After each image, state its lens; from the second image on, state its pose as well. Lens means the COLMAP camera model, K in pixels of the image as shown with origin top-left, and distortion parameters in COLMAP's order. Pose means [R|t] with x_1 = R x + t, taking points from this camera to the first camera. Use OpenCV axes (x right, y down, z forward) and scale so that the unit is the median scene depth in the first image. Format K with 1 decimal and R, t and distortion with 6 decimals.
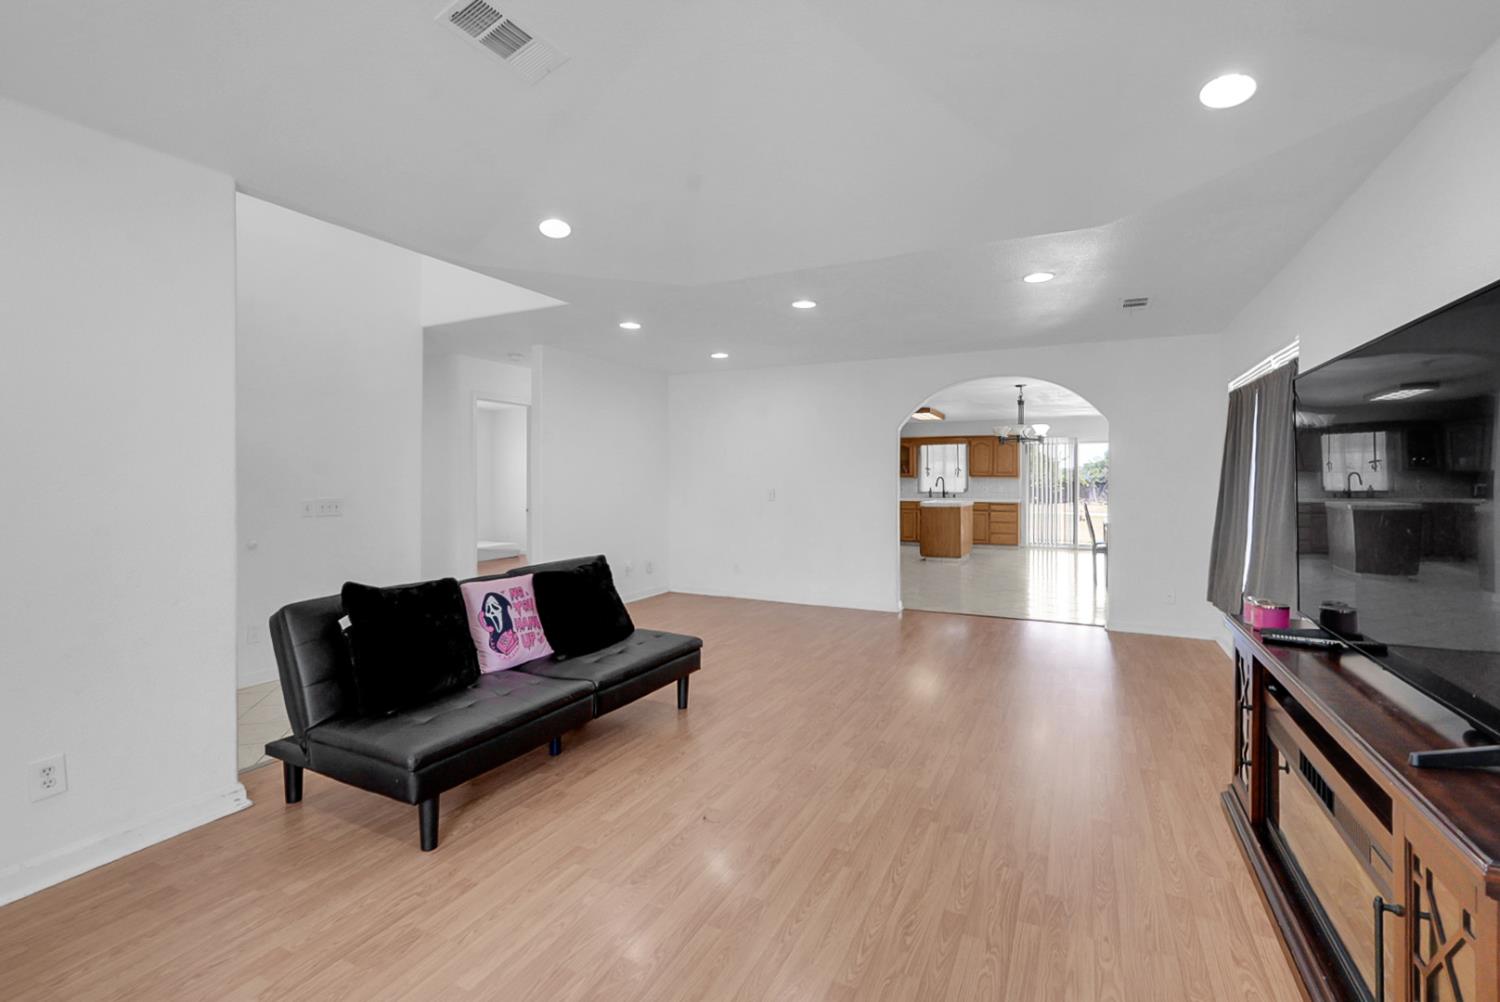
lens RADIAL K [[674.7, 0, 751.0], [0, 674.7, 467.5], [0, 0, 1]] dist [-0.001414, 0.000001]
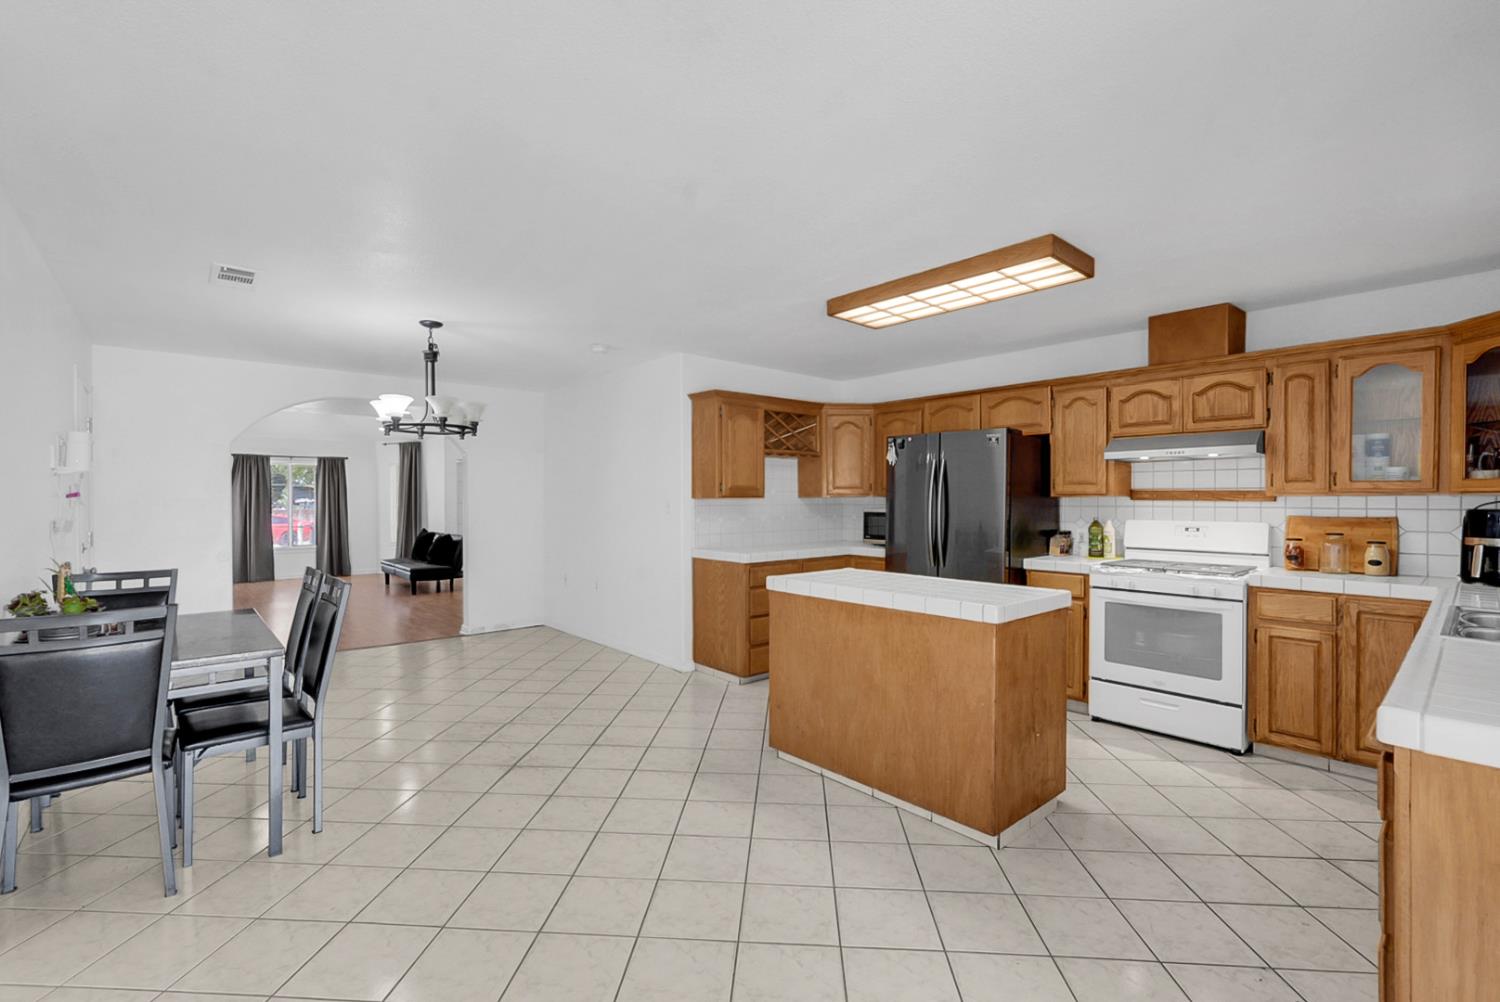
lens RADIAL K [[657.8, 0, 746.6], [0, 657.8, 502.0], [0, 0, 1]] dist [-0.016506, 0.013964]
pose [[-0.375978, -0.000514, -0.926629, 0.513175], [0.016657, 0.999835, -0.007313, 0.014885], [0.926479, -0.018185, -0.375907, 0.934472]]
